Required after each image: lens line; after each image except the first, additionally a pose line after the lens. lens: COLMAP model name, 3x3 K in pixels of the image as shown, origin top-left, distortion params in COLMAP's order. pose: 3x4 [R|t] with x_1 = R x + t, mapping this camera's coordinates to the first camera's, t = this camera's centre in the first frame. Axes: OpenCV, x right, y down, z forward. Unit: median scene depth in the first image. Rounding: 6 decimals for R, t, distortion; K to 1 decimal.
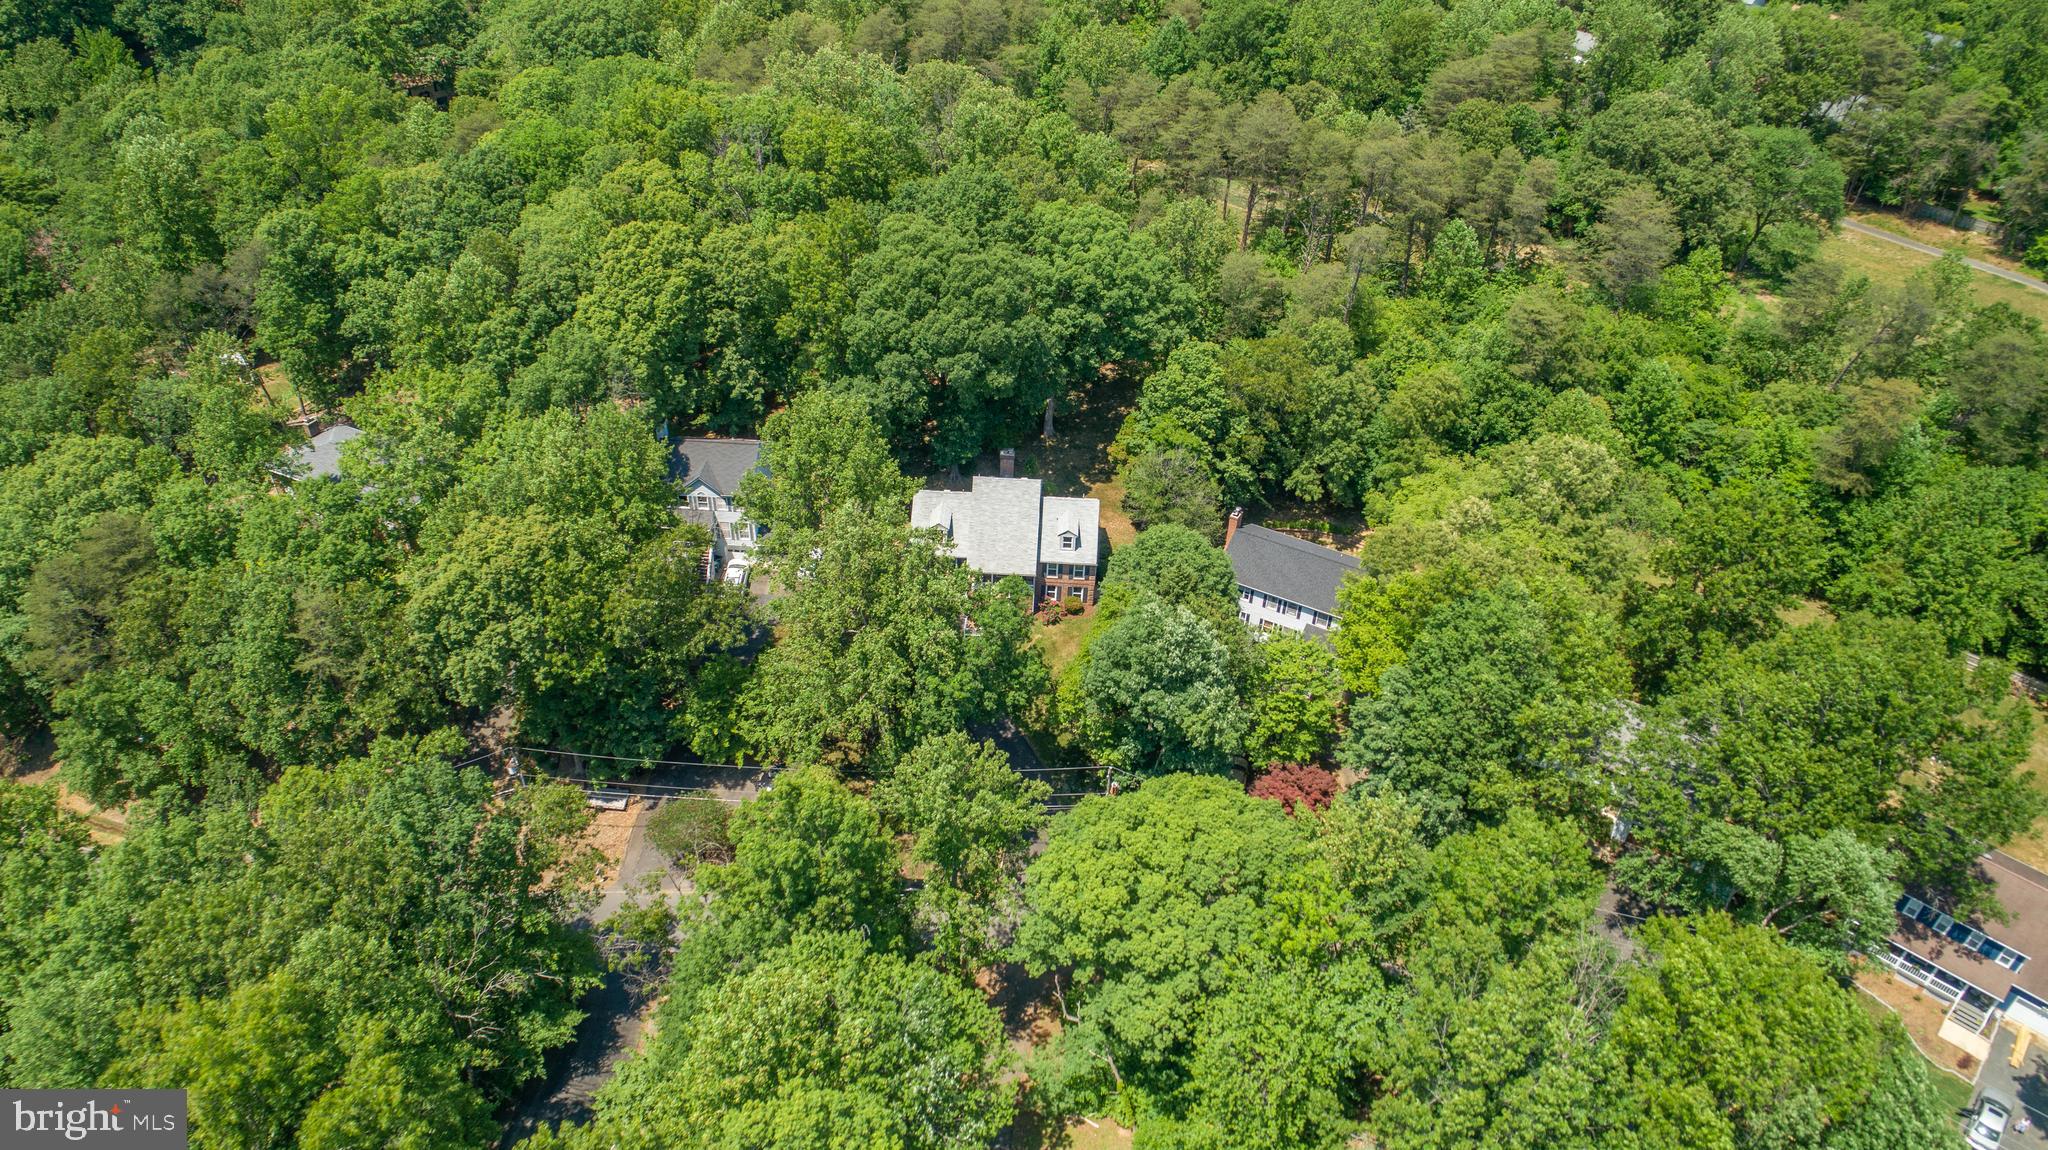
lens RADIAL K [[1382.8, 0, 1024.0], [0, 1382.8, 575.0], [0, 0, 1]] dist [-0.012079, 0.009366]
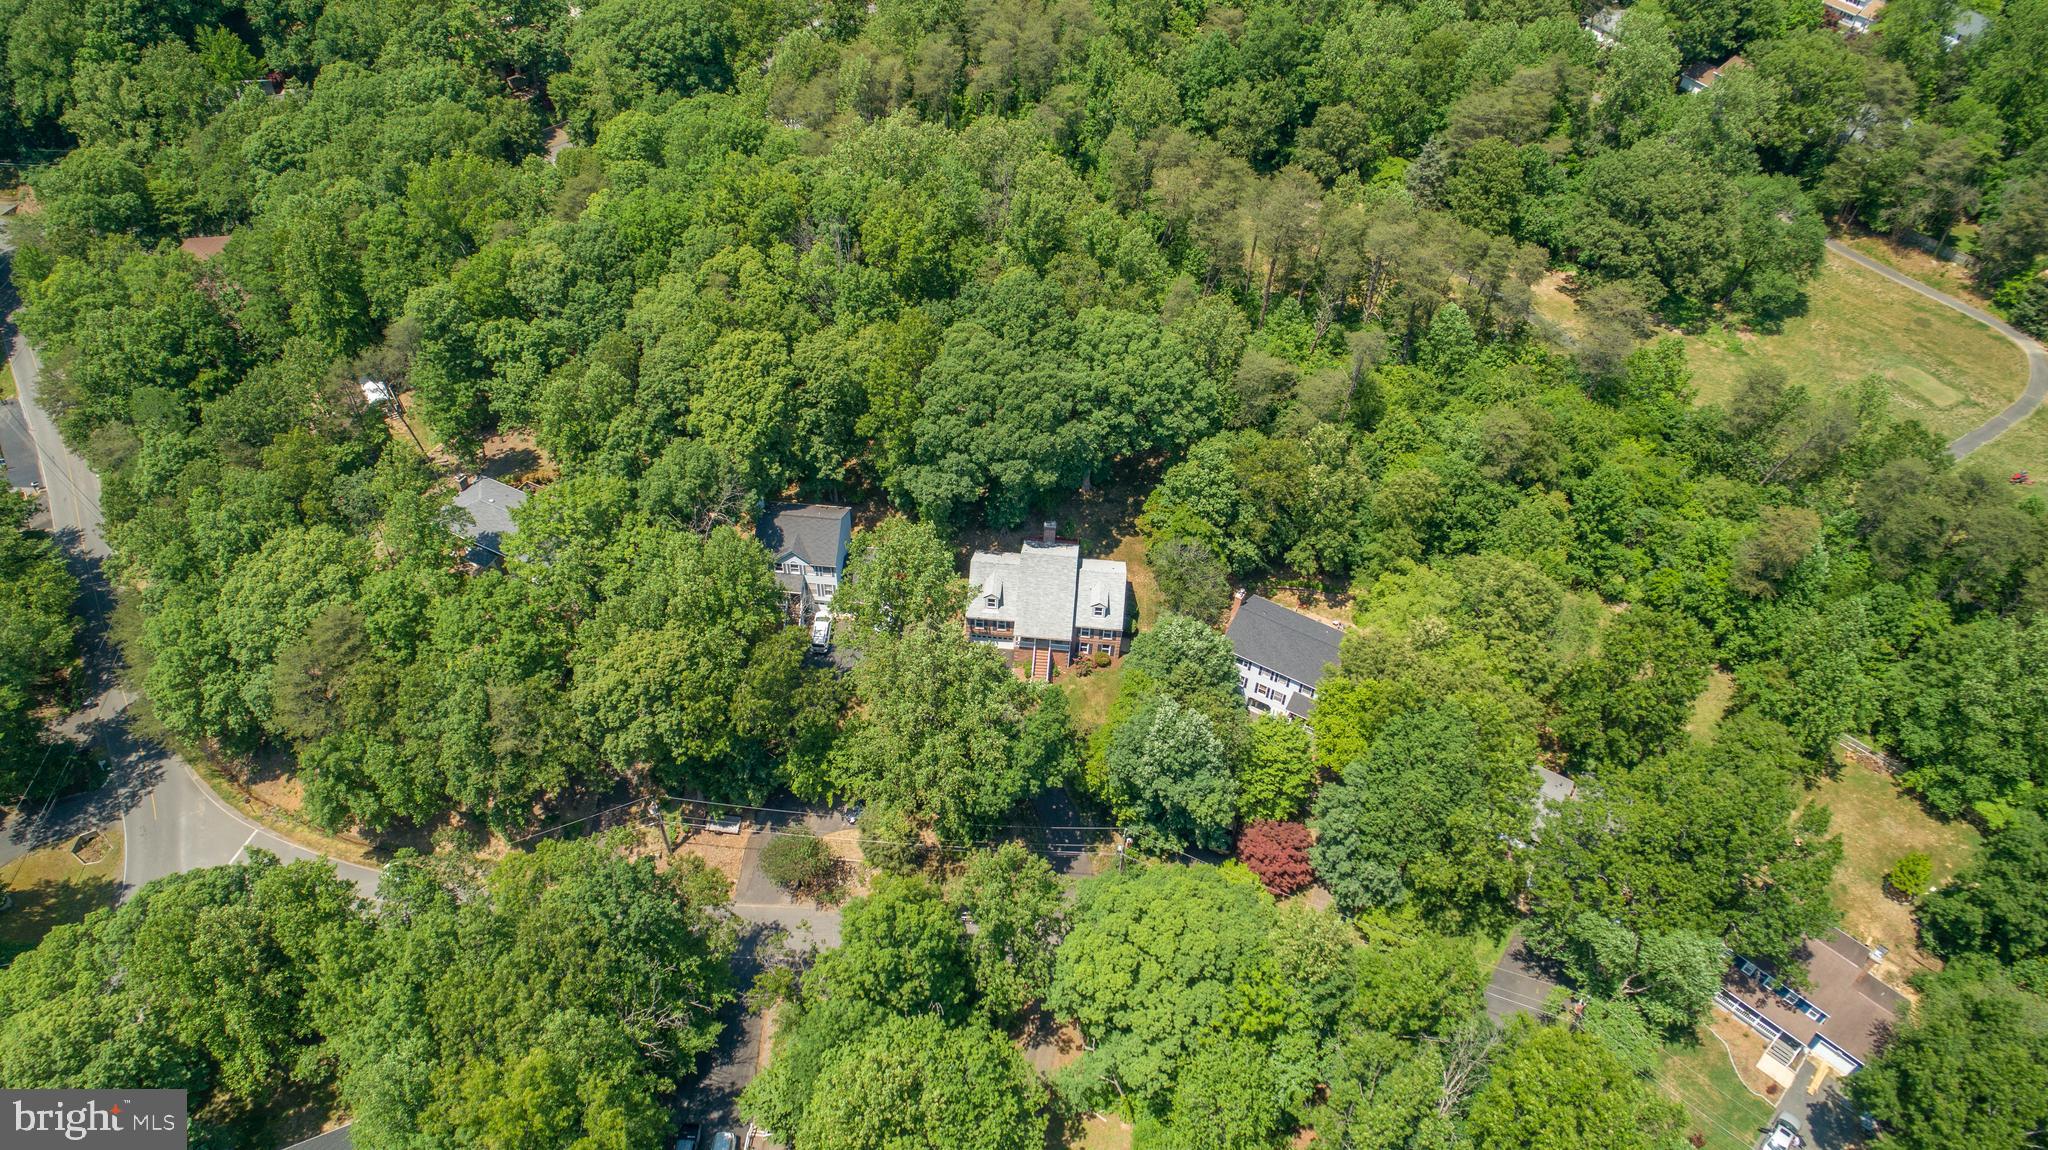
lens RADIAL K [[1382.8, 0, 1024.0], [0, 1382.8, 575.0], [0, 0, 1]] dist [-0.012079, 0.009366]
pose [[0.999388, 0.024290, -0.025158, -0.003696], [-0.020715, 0.990804, 0.133710, -0.217285], [0.028175, -0.133107, 0.990701, -0.187190]]
